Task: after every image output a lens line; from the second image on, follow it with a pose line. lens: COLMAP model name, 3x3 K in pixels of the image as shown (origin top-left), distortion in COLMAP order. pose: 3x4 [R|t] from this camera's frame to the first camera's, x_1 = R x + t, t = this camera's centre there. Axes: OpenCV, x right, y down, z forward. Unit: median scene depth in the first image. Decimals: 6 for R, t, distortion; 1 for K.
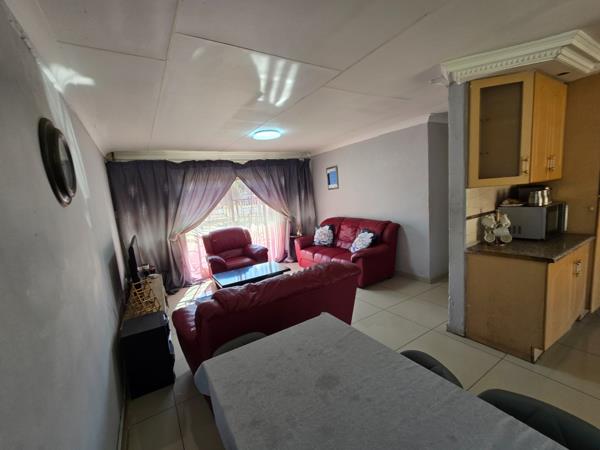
lens RADIAL K [[255.2, 0, 288.7], [0, 255.2, 230.6], [0, 0, 1]] dist [-0.003142, -0.000168]
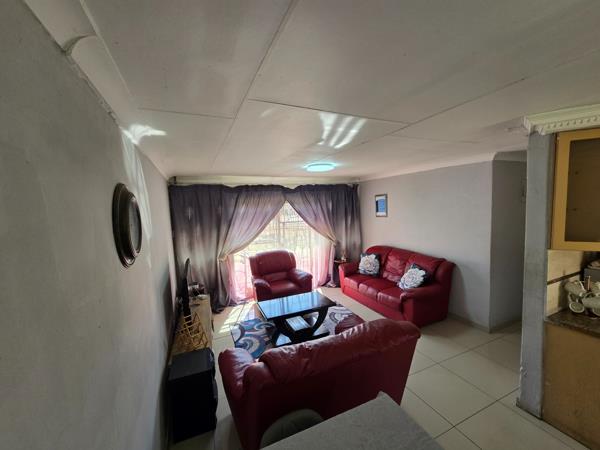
lens RADIAL K [[246.5, 0, 300.6], [0, 246.5, 225.8], [0, 0, 1]] dist [-0.000594, 0.000408]
pose [[0.992112, 0.057838, -0.111212, -0.034696], [-0.063244, 0.996950, -0.045716, -0.083578], [0.108229, 0.052389, 0.992745, 0.030085]]
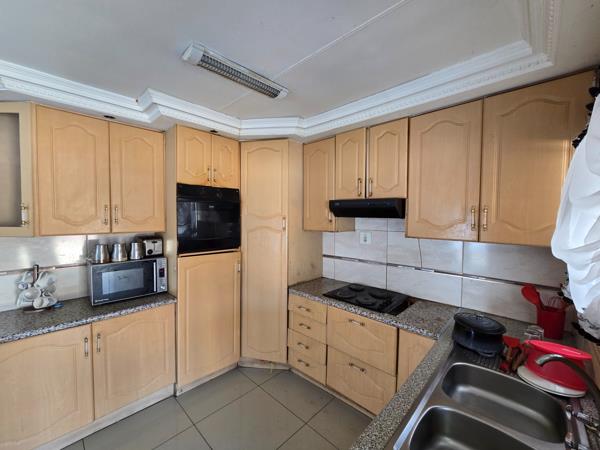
lens RADIAL K [[246.5, 0, 300.6], [0, 246.5, 225.8], [0, 0, 1]] dist [-0.000594, 0.000408]
pose [[0.958316, 0.085154, 0.272727, 0.774346], [-0.054104, 0.991368, -0.119425, -0.087976], [-0.280542, 0.099691, 0.954651, 0.011739]]
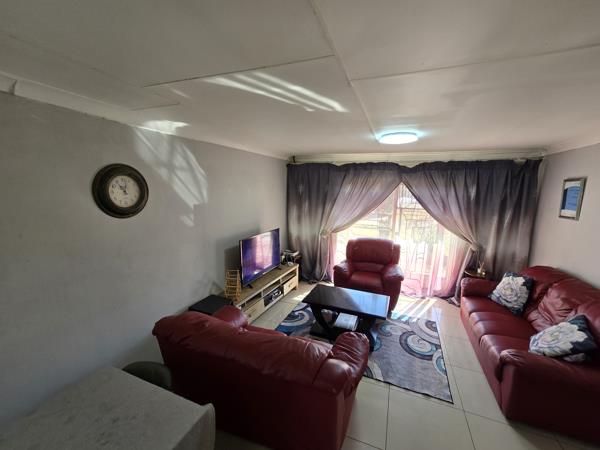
lens RADIAL K [[246.5, 0, 300.6], [0, 246.5, 225.8], [0, 0, 1]] dist [-0.000594, 0.000408]
pose [[0.605915, 0.223324, -0.763540, 0.302647], [-0.183393, 0.973149, 0.139098, -0.148805], [0.774102, 0.055747, 0.630601, 0.285190]]
